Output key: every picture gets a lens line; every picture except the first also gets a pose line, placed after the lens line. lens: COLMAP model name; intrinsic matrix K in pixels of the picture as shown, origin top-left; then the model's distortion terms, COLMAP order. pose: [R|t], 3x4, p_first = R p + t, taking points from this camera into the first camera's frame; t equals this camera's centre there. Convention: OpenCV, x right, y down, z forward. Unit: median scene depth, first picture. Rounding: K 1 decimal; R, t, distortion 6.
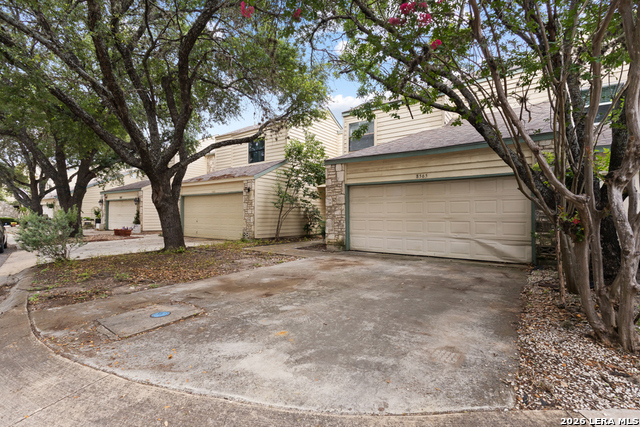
lens RADIAL K [[296.4, 0, 318.7], [0, 296.4, 214.7], [0, 0, 1]] dist [-0.001242, -0.000558]
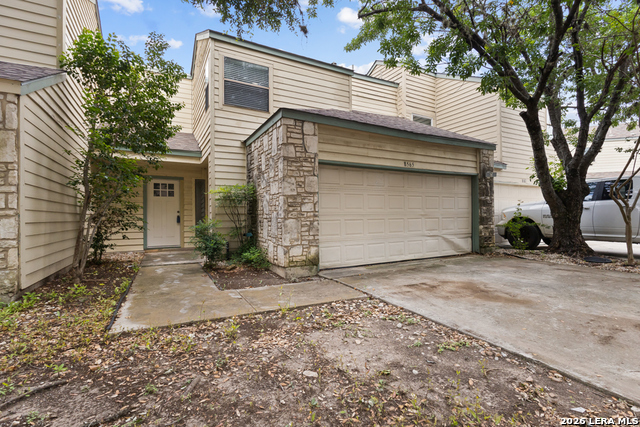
lens RADIAL K [[296.4, 0, 318.7], [0, 296.4, 214.7], [0, 0, 1]] dist [-0.001242, -0.000558]
pose [[0.448576, -0.006596, 0.893720, -0.473542], [0.006548, 0.999970, 0.004094, 0.004625], [-0.893721, 0.004016, 0.448606, 0.800642]]
